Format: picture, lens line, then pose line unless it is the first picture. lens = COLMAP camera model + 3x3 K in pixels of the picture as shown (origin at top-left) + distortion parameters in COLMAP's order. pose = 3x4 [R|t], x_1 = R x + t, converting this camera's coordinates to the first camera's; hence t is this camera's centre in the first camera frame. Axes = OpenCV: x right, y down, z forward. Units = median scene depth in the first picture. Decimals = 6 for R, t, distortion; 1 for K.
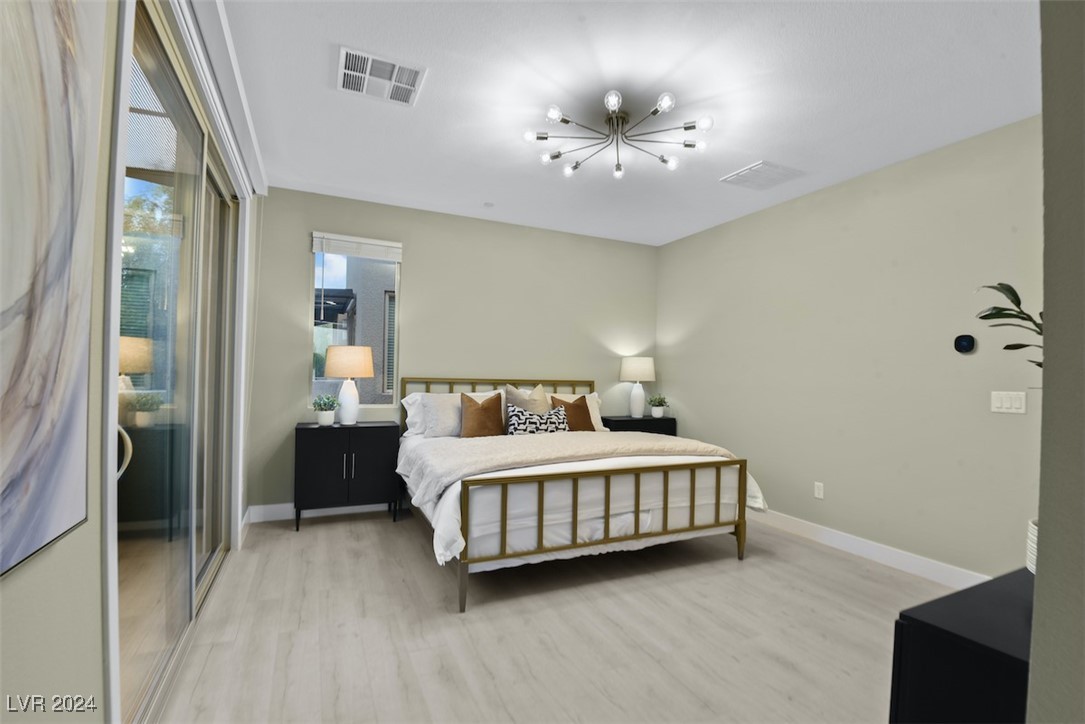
lens RADIAL K [[518.1, 0, 544.7], [0, 518.1, 364.7], [0, 0, 1]] dist [-0.025548, -0.005359]
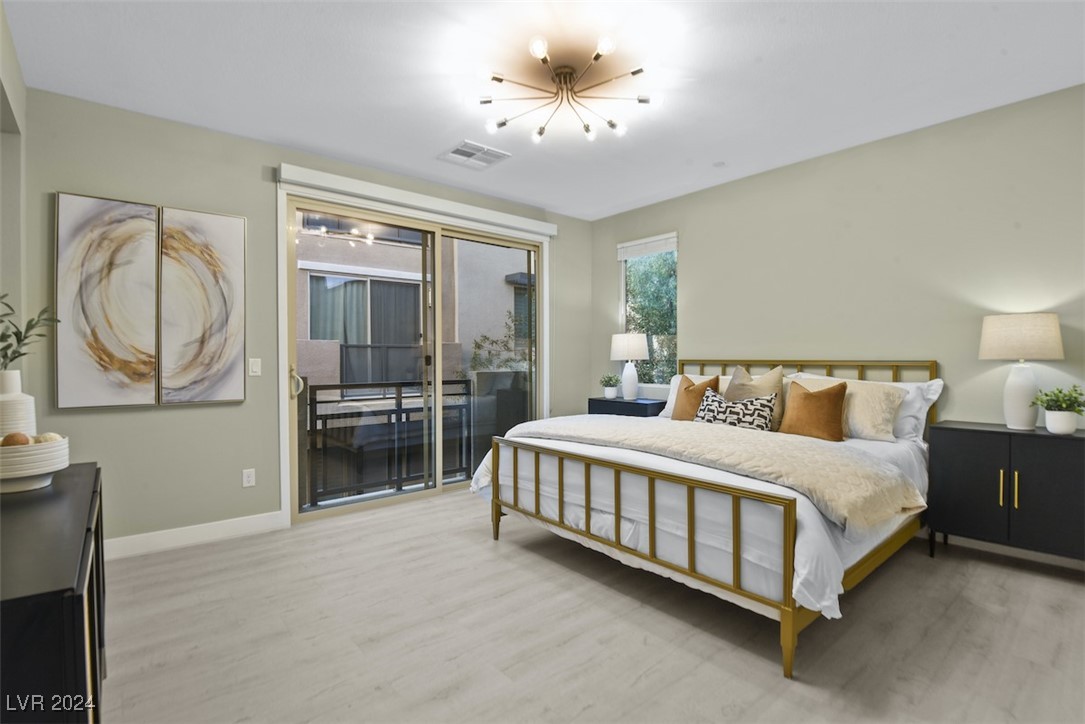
lens RADIAL K [[518.1, 0, 541.7], [0, 518.1, 359.2], [0, 0, 1]] dist [-0.025548, -0.005359]
pose [[0.236465, -0.018799, -0.971458, 0.923019], [0.024683, 0.999606, -0.013335, 0.040998], [0.971327, -0.020825, 0.236835, 0.668850]]
